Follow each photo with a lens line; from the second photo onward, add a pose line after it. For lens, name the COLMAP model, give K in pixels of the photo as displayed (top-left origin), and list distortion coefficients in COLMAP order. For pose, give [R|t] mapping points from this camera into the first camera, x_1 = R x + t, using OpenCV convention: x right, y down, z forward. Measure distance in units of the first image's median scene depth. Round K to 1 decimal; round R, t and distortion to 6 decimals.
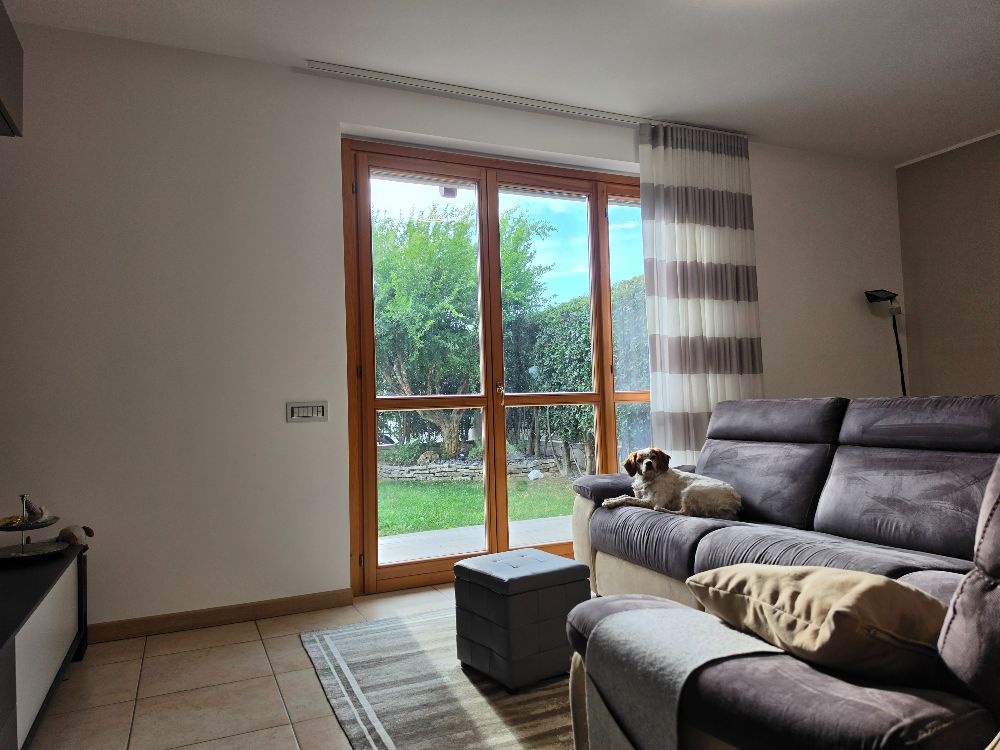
lens RADIAL K [[668.8, 0, 500.0], [0, 668.8, 375.0], [0, 0, 1]] dist [0.143812, -0.188169]
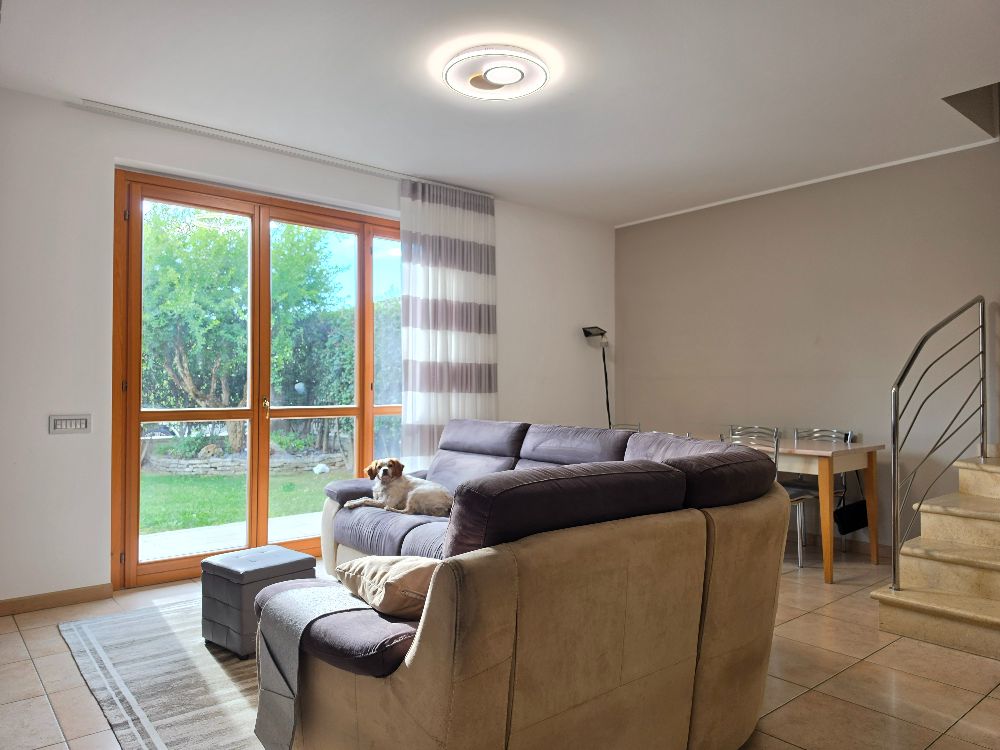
lens RADIAL K [[688.8, 0, 500.0], [0, 688.8, 375.0], [0, 0, 1]] dist [0.078497, -0.094028]
pose [[0.965041, 0.036694, 0.259517, 0.084747], [-0.044099, 0.998768, 0.022766, -0.079062], [-0.258362, -0.033415, 0.965470, -0.253031]]
